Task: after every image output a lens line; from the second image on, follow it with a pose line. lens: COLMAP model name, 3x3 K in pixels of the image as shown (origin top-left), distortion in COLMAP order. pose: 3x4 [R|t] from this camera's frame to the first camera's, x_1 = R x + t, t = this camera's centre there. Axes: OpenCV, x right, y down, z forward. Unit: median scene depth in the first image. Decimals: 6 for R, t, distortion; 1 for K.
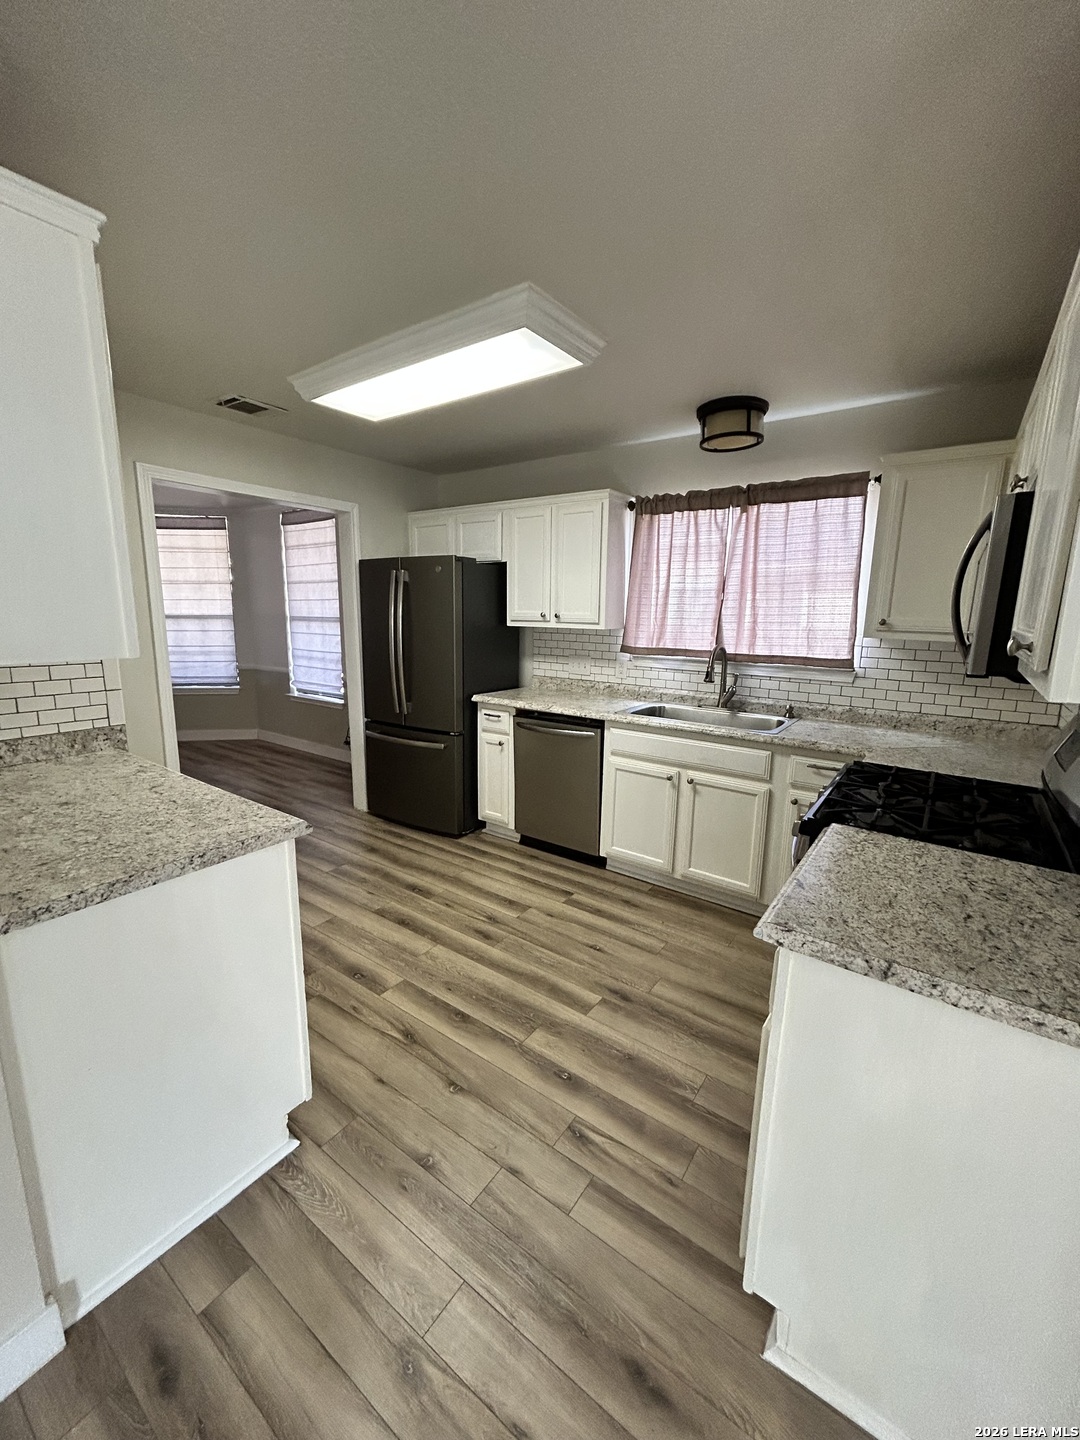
lens RADIAL K [[582.3, 0, 539.9], [0, 582.3, 716.4], [0, 0, 1]] dist [-0.003052, 0.001638]
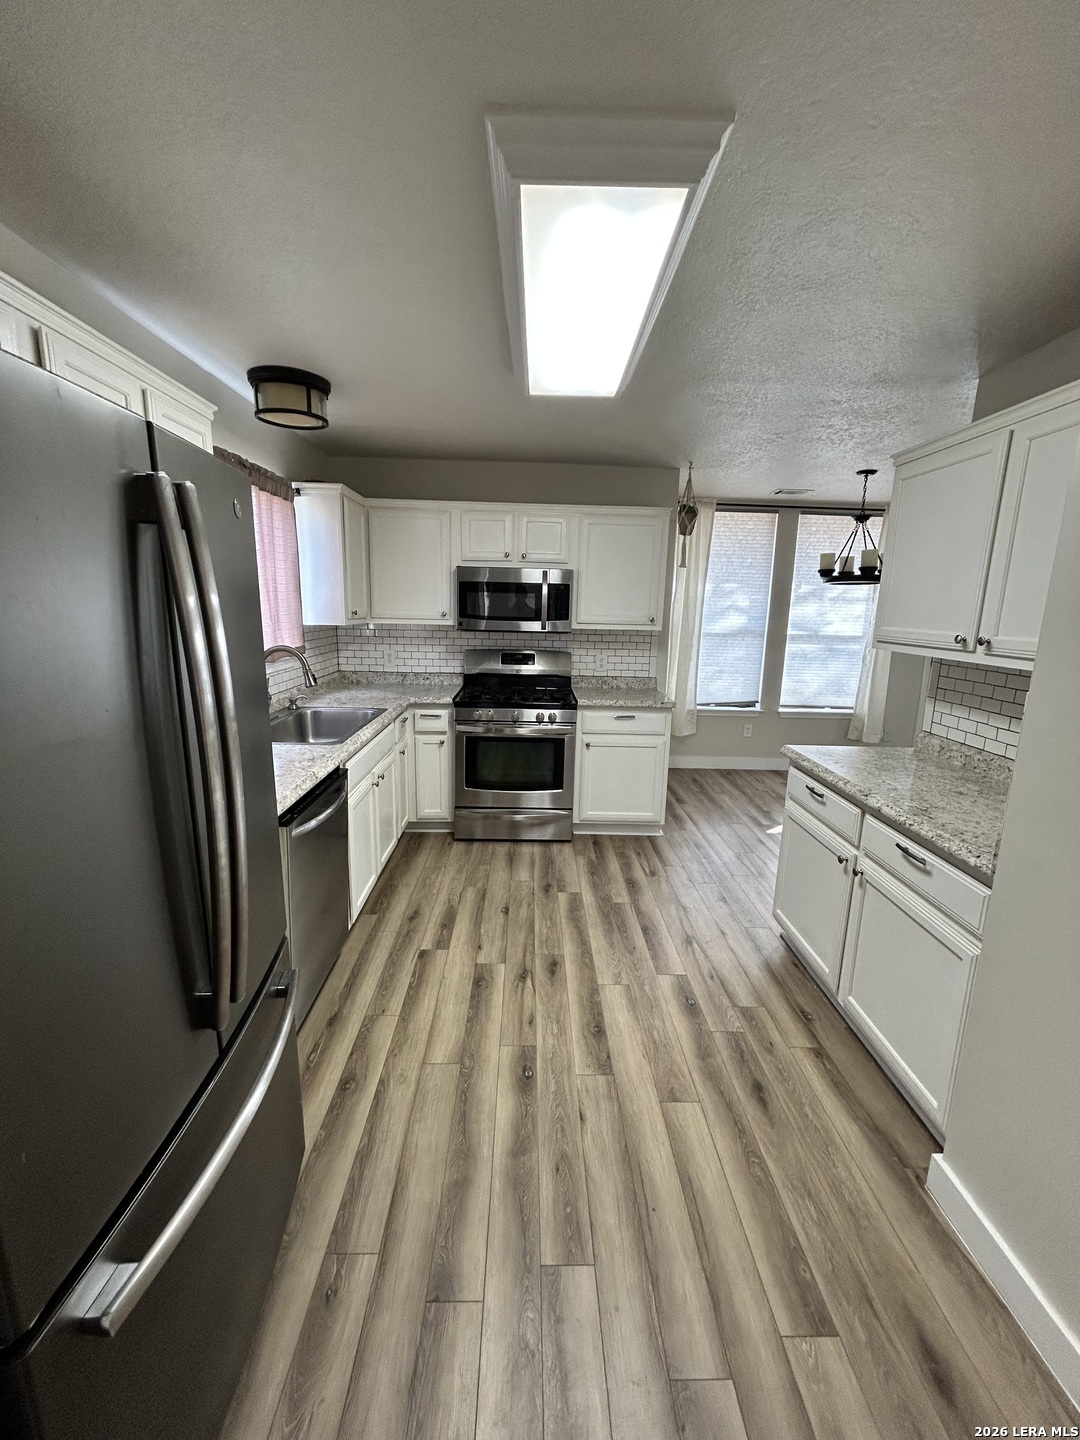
lens RADIAL K [[582.3, 0, 536.6], [0, 582.3, 715.9], [0, 0, 1]] dist [-0.003052, 0.001638]
pose [[-0.596825, -0.182318, 0.781384, -0.737491], [0.119020, 0.942953, 0.310925, -0.298234], [-0.793495, 0.278568, -0.541078, 1.417031]]
